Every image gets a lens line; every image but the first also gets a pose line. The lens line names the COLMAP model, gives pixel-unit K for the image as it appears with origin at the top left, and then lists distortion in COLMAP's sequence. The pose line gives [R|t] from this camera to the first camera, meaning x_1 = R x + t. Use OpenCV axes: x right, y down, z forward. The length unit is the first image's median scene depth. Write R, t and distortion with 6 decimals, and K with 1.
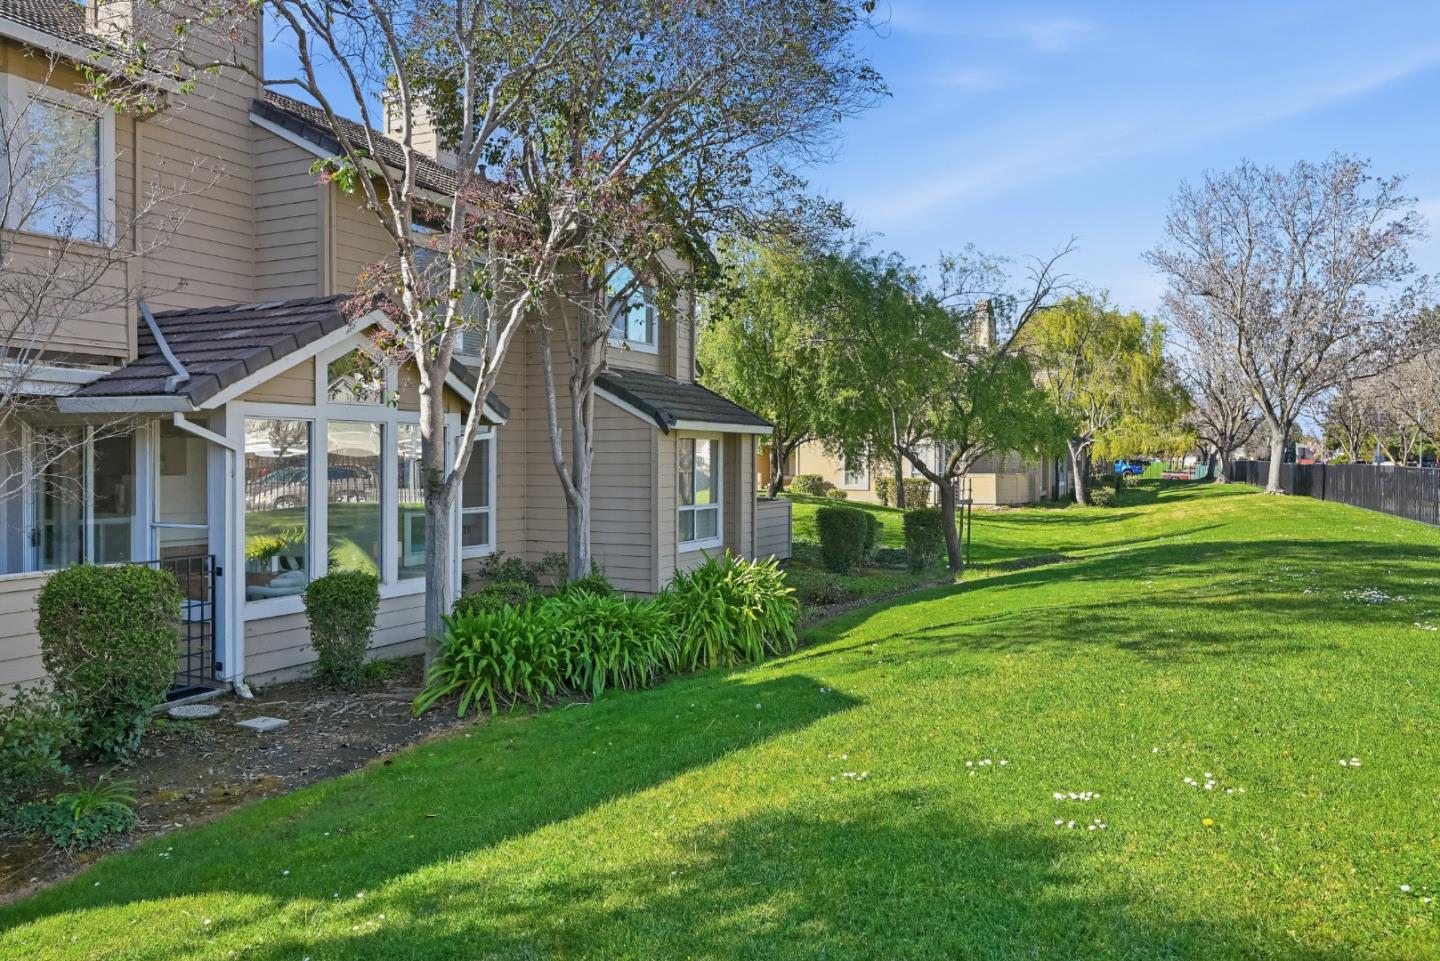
lens RADIAL K [[1129.5, 0, 719.2], [0, 1129.5, 474.9], [0, 0, 1]] dist [0.003810, -0.003267]
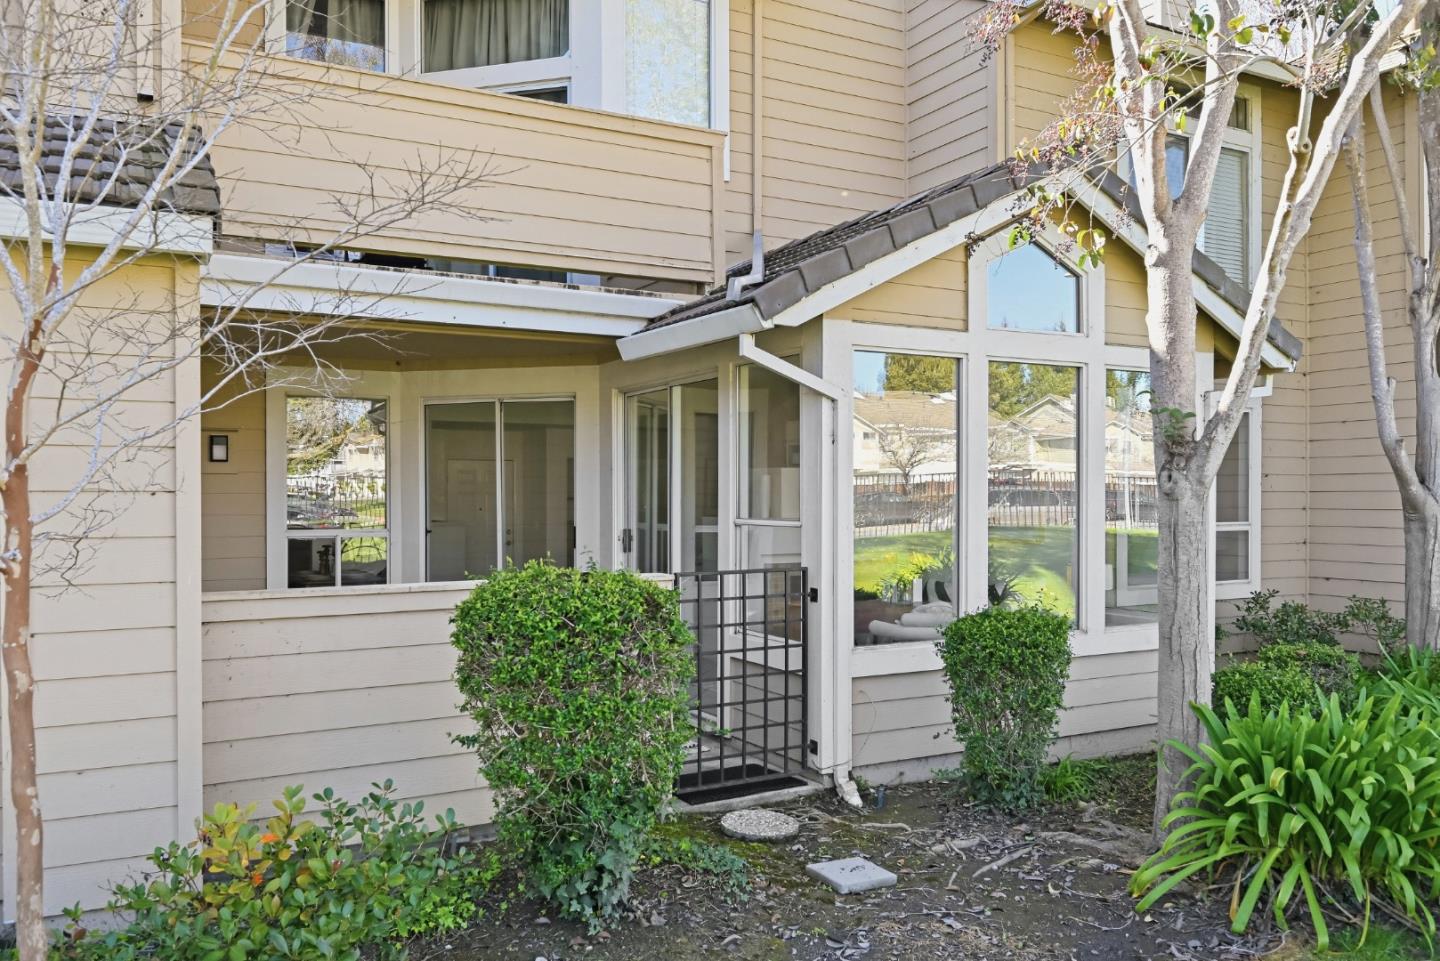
lens RADIAL K [[1129.5, 0, 719.4], [0, 1129.5, 484.3], [0, 0, 1]] dist [0.003810, -0.003267]
pose [[0.819710, -0.007060, -0.572735, -0.126965], [-0.009418, 0.999623, -0.025801, 0.041162], [0.572701, 0.026543, 0.819334, 0.457696]]
